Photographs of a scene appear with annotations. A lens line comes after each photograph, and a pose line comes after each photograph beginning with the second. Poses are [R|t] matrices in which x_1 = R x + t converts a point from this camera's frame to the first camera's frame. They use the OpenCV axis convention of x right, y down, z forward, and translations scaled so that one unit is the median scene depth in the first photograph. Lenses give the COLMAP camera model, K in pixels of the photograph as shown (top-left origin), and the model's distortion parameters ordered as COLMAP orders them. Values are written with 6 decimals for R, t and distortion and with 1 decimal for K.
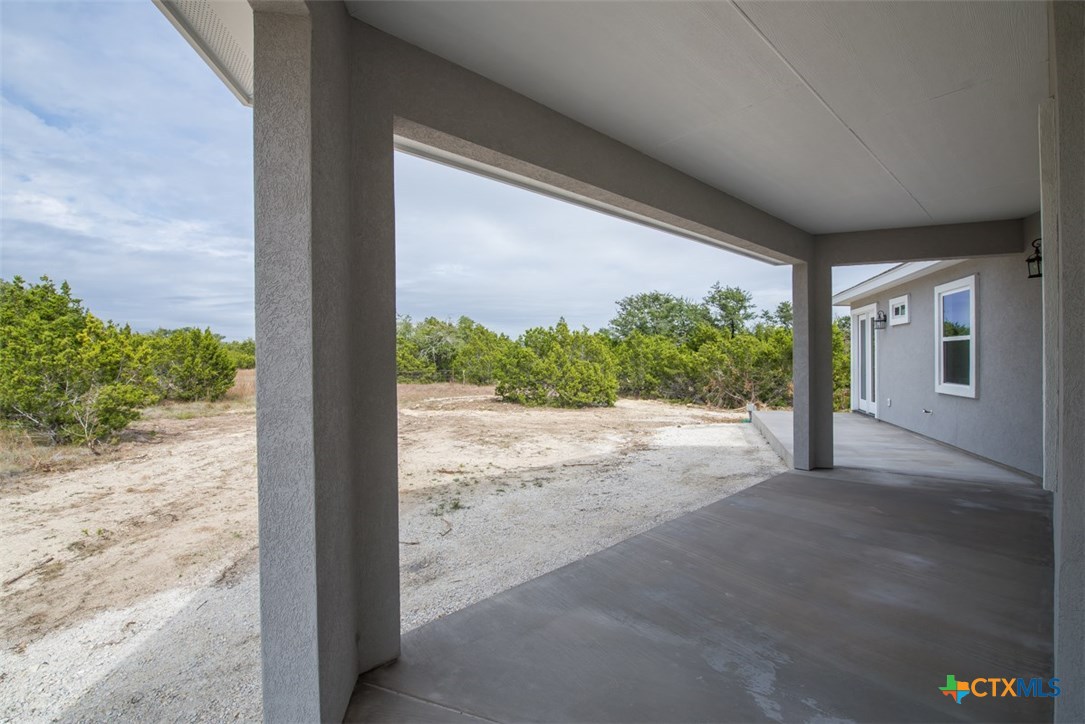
lens RADIAL K [[432.1, 0, 544.7], [0, 432.1, 360.5], [0, 0, 1]] dist [-0.015344, -0.001945]
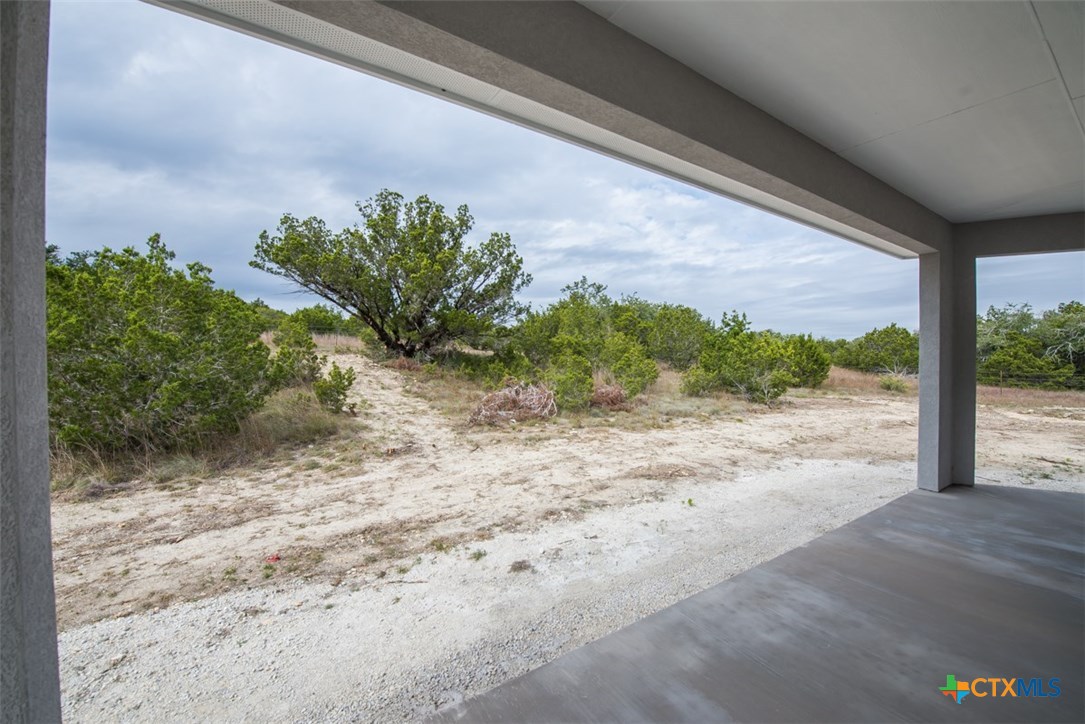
lens RADIAL K [[432.1, 0, 544.7], [0, 432.1, 360.5], [0, 0, 1]] dist [-0.015344, -0.001945]
pose [[0.393266, 0.017343, -0.919261, 0.101622], [-0.011577, 0.999836, 0.013910, -0.000208], [0.919352, 0.005172, 0.393402, -0.245992]]
